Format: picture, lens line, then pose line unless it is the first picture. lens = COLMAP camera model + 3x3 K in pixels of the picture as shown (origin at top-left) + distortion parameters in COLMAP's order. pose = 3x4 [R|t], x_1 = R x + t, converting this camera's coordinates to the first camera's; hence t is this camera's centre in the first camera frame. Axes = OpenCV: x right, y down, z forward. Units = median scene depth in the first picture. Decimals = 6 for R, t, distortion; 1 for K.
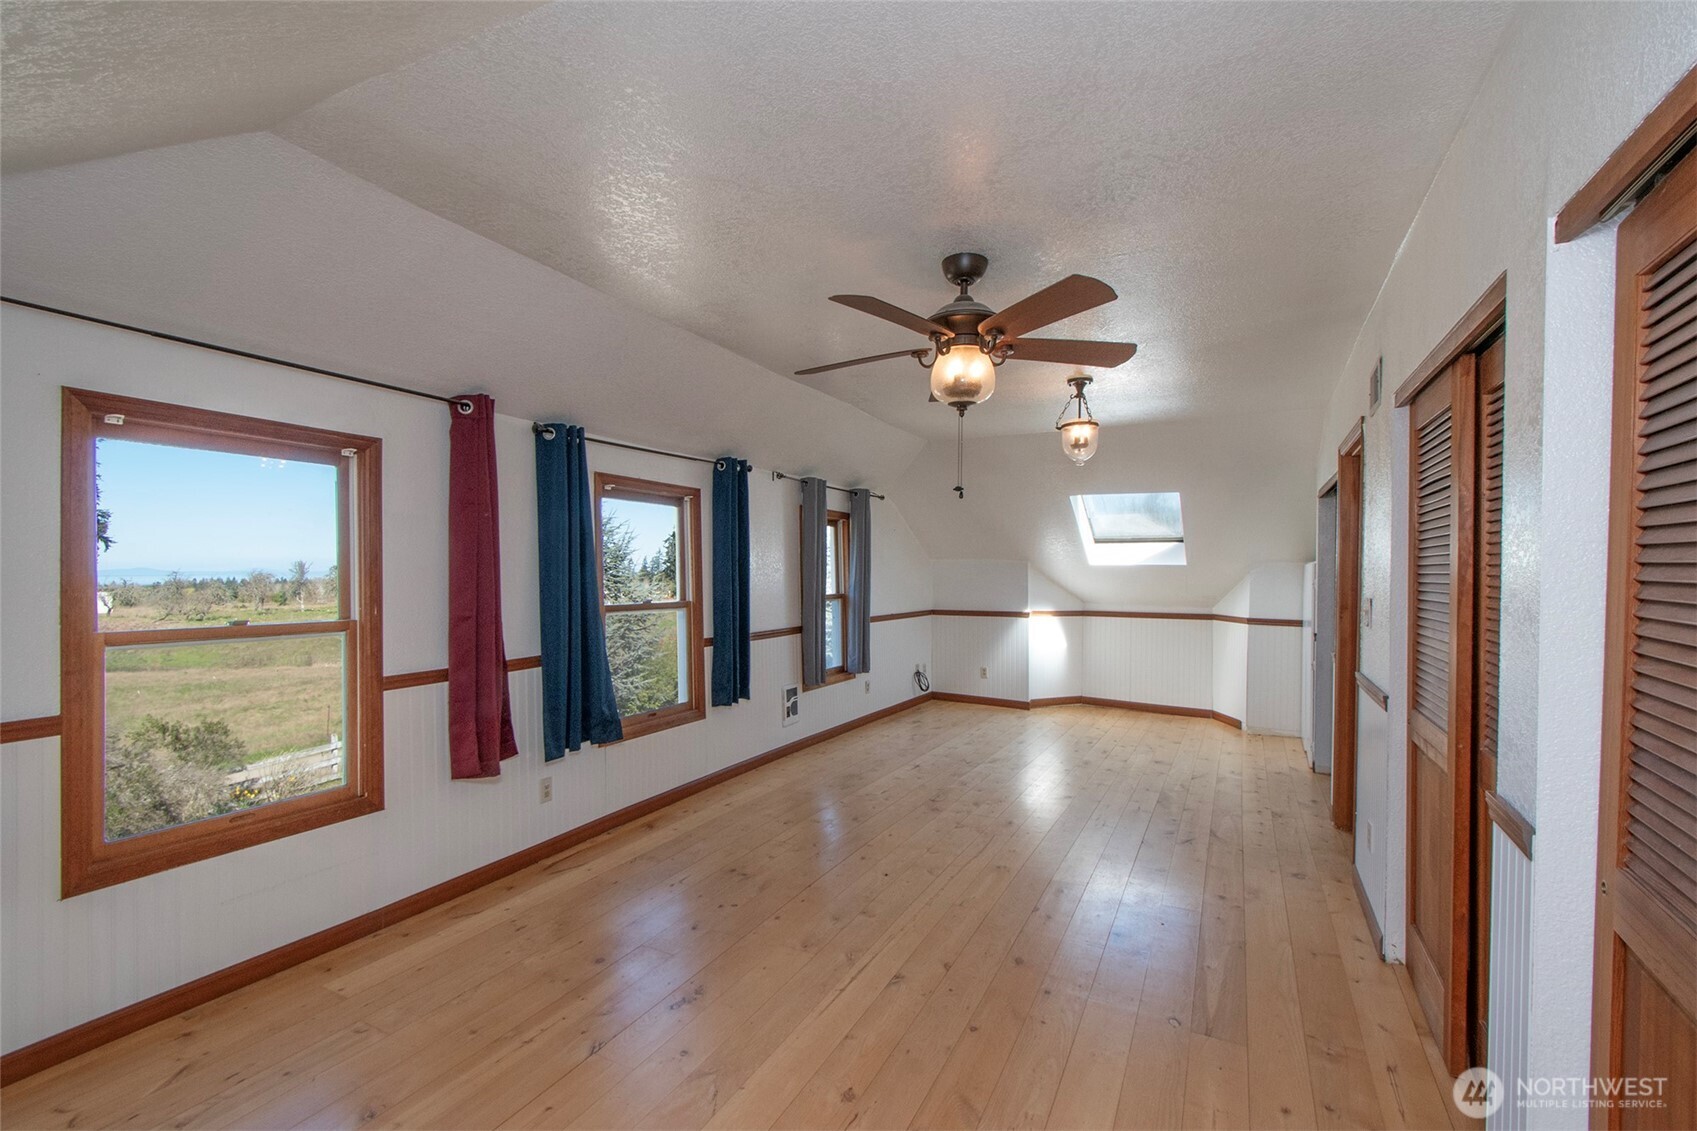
lens RADIAL K [[773.6, 0, 850.1], [0, 773.6, 576.8], [0, 0, 1]] dist [0.001048, -0.000051]
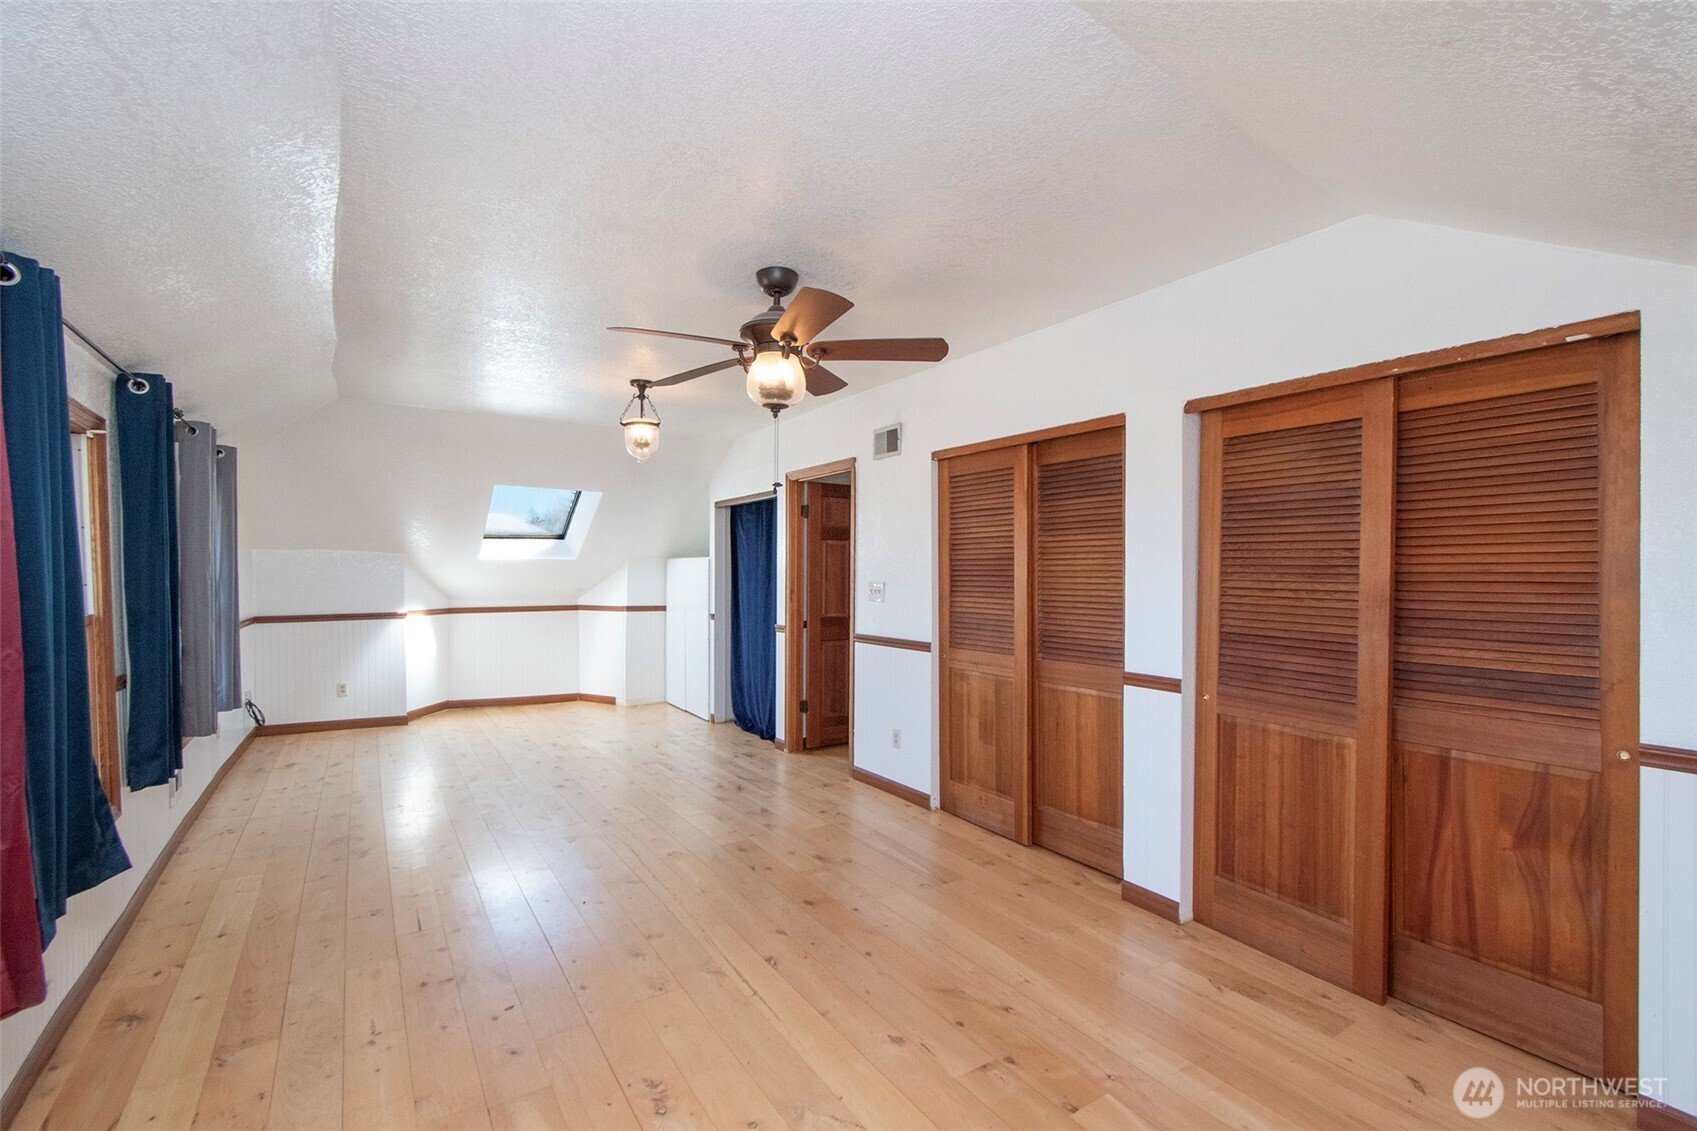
lens RADIAL K [[748.0, 0, 853.5], [0, 748.0, 572.1], [0, 0, 1]] dist [0.000925, -0.000045]
pose [[0.468205, -0.005647, 0.883602, -0.392348], [0.007274, 0.999970, 0.002537, 0.002843], [-0.883590, 0.005239, 0.468232, 0.227610]]
